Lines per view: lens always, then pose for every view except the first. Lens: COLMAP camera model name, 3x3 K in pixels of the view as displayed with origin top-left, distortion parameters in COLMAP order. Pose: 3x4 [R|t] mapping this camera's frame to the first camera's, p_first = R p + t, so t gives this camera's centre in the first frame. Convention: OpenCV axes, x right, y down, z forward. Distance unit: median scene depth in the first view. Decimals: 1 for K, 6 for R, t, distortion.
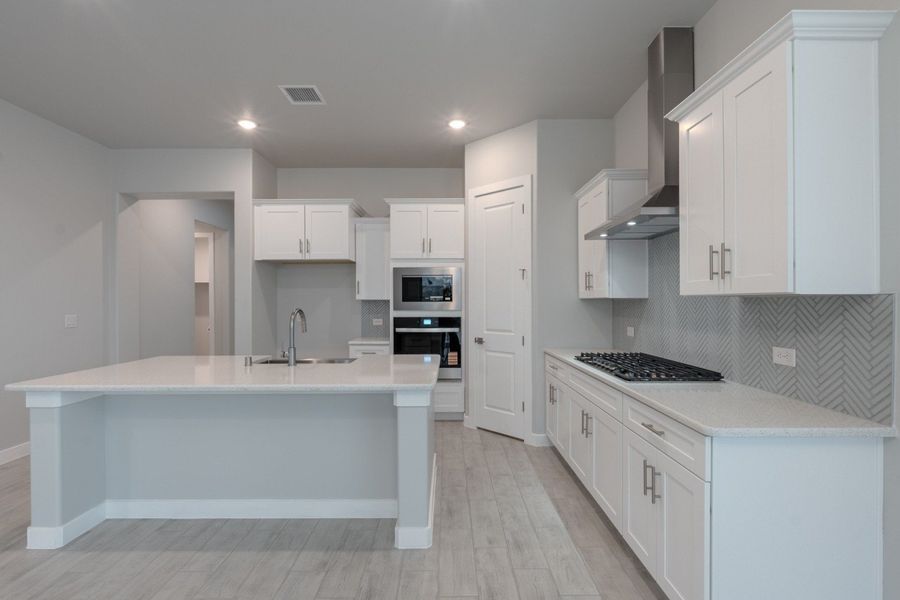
lens RADIAL K [[408.7, 0, 450.0], [0, 408.7, 300.0], [0, 0, 1]] dist [-0.004860, -0.000515]
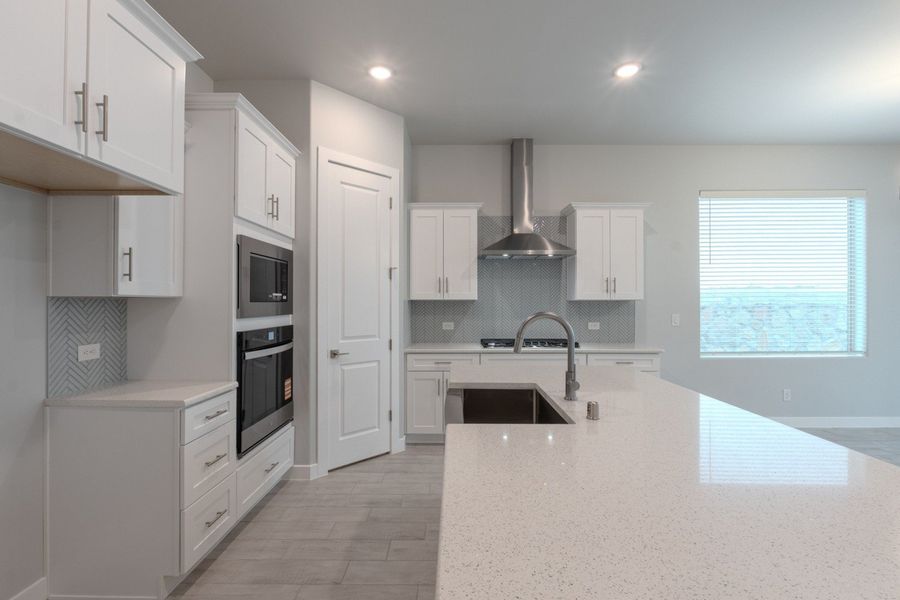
lens RADIAL K [[413.4, 0, 450.0], [0, 413.4, 300.0], [0, 0, 1]] dist [-0.006444, -0.000356]
pose [[0.016499, 0.008565, 0.999827, -0.662324], [-0.004773, 0.999953, -0.008487, 0.005302], [-0.999852, -0.004632, 0.016540, 0.743896]]
